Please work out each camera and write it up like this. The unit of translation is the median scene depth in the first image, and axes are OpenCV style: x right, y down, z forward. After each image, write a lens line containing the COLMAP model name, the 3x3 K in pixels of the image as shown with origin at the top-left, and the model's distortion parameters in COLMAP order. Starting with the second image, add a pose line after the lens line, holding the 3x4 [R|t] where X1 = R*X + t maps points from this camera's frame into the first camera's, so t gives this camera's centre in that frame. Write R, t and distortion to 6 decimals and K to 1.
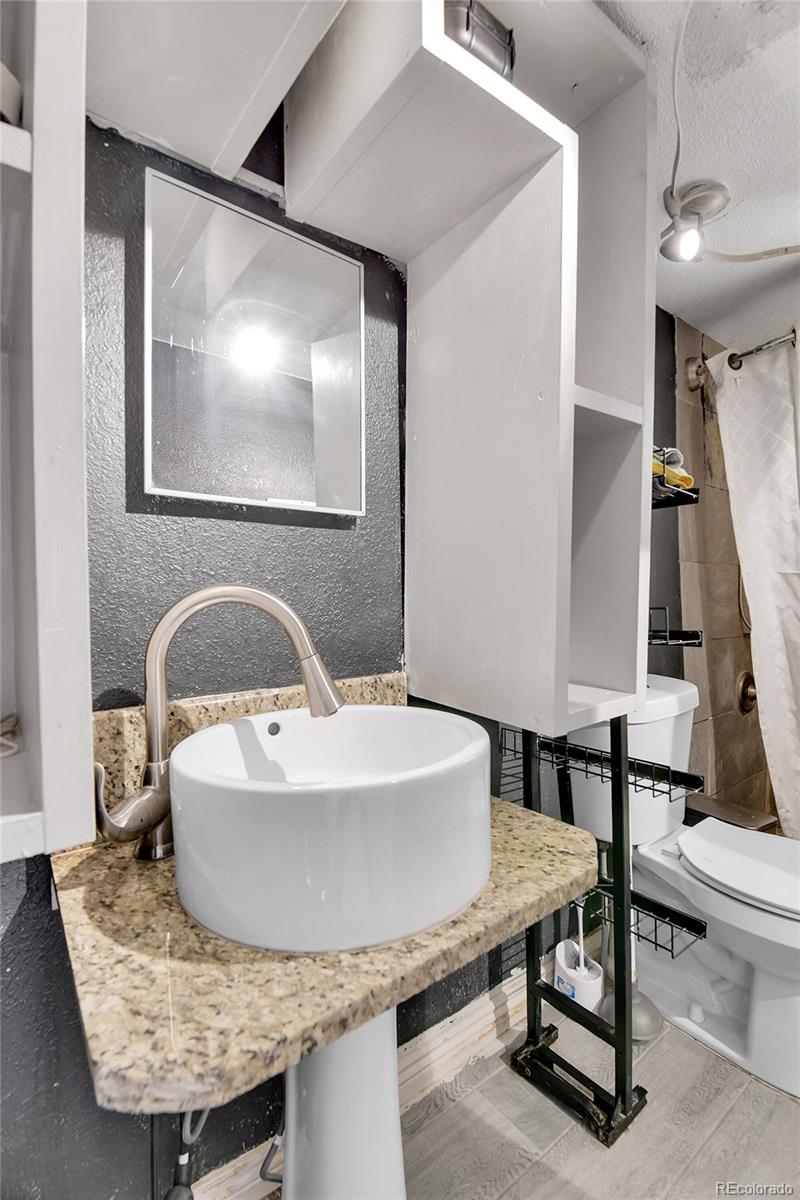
lens RADIAL K [[512.4, 0, 400.6], [0, 512.4, 595.6], [0, 0, 1]] dist [-0.004992, -0.008091]
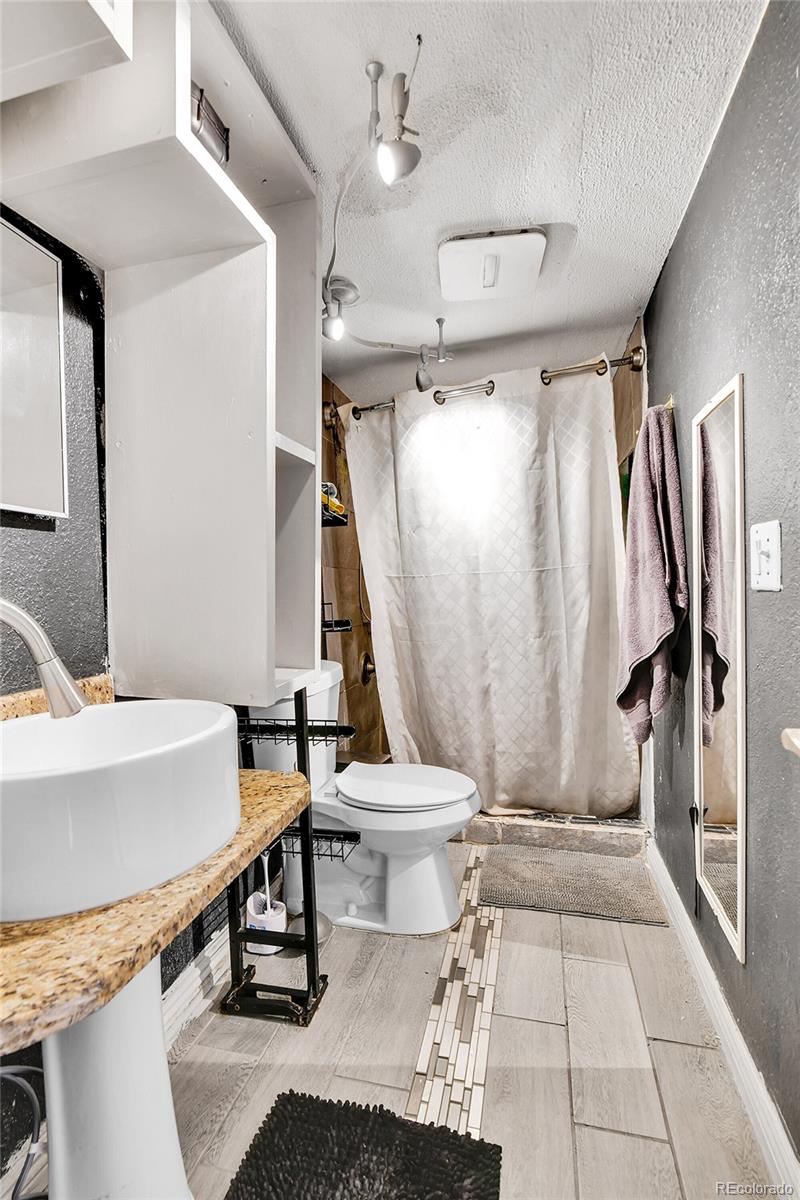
lens RADIAL K [[512.4, 0, 400.6], [0, 512.4, 595.6], [0, 0, 1]] dist [-0.004992, -0.008091]
pose [[0.771533, -0.018503, 0.635920, -0.188903], [0.019423, 0.999796, 0.005526, 0.000113], [-0.635892, 0.008088, 0.771735, -0.147564]]
